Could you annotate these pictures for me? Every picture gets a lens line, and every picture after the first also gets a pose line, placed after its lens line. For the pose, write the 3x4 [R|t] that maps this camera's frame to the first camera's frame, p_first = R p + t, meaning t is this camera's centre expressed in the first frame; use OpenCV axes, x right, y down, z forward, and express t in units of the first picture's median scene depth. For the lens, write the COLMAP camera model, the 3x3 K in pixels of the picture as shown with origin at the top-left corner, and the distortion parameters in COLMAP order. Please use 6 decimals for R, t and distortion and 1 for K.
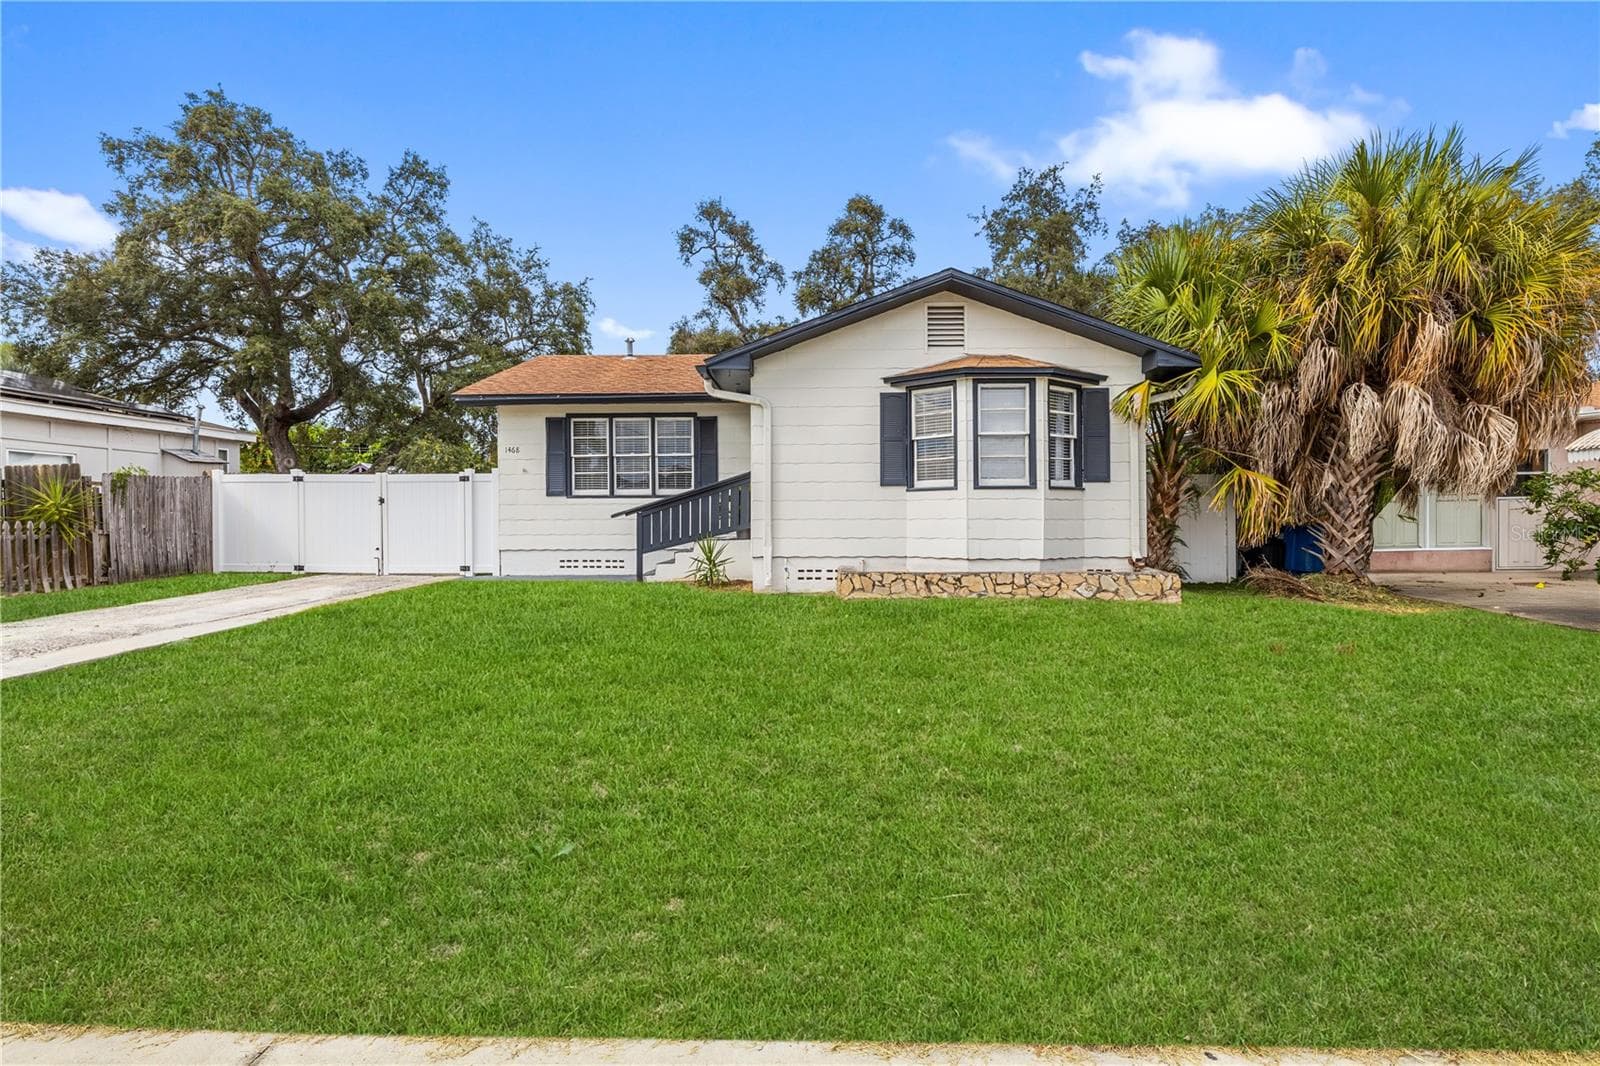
lens RADIAL K [[672.9, 0, 800.0], [0, 672.9, 533.0], [0, 0, 1]] dist [-0.000597, 0.000088]
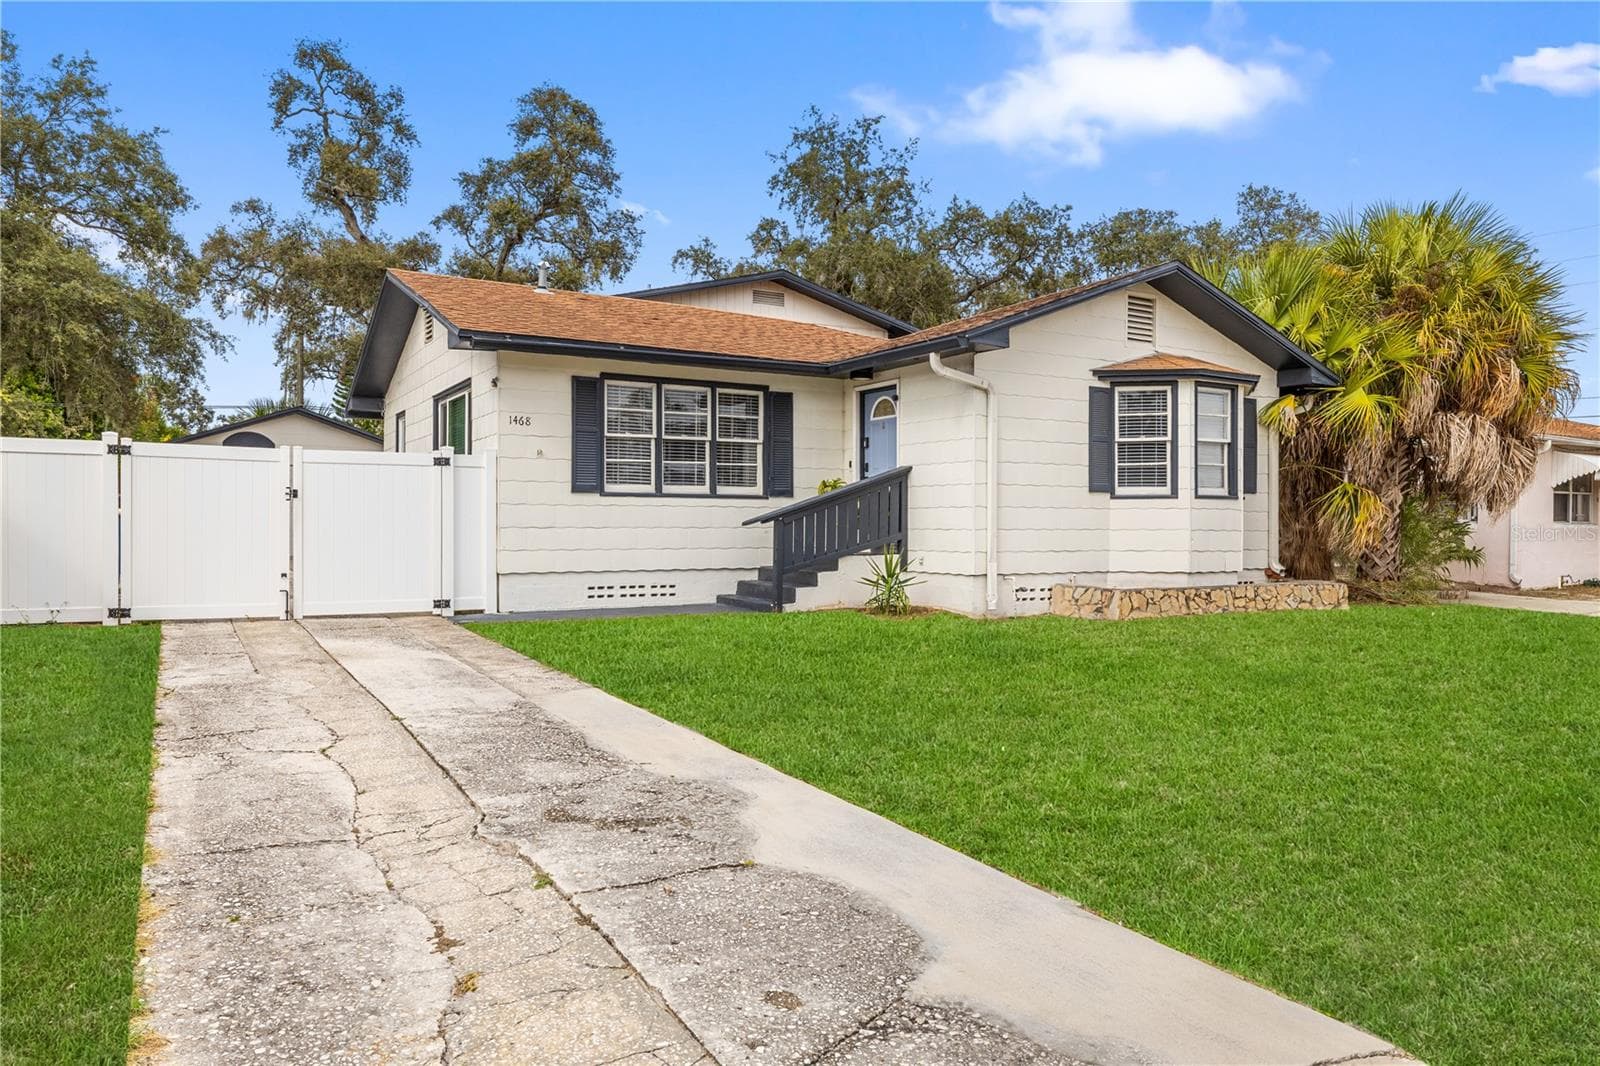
lens RADIAL K [[888.6, 0, 800.0], [0, 888.6, 533.0], [0, 0, 1]] dist [0.000257, 0.000112]
pose [[0.890728, 0.002938, 0.454527, -0.574963], [0.003501, 0.999905, -0.013323, -0.001290], [-0.454523, 0.013459, 0.890633, 0.104385]]
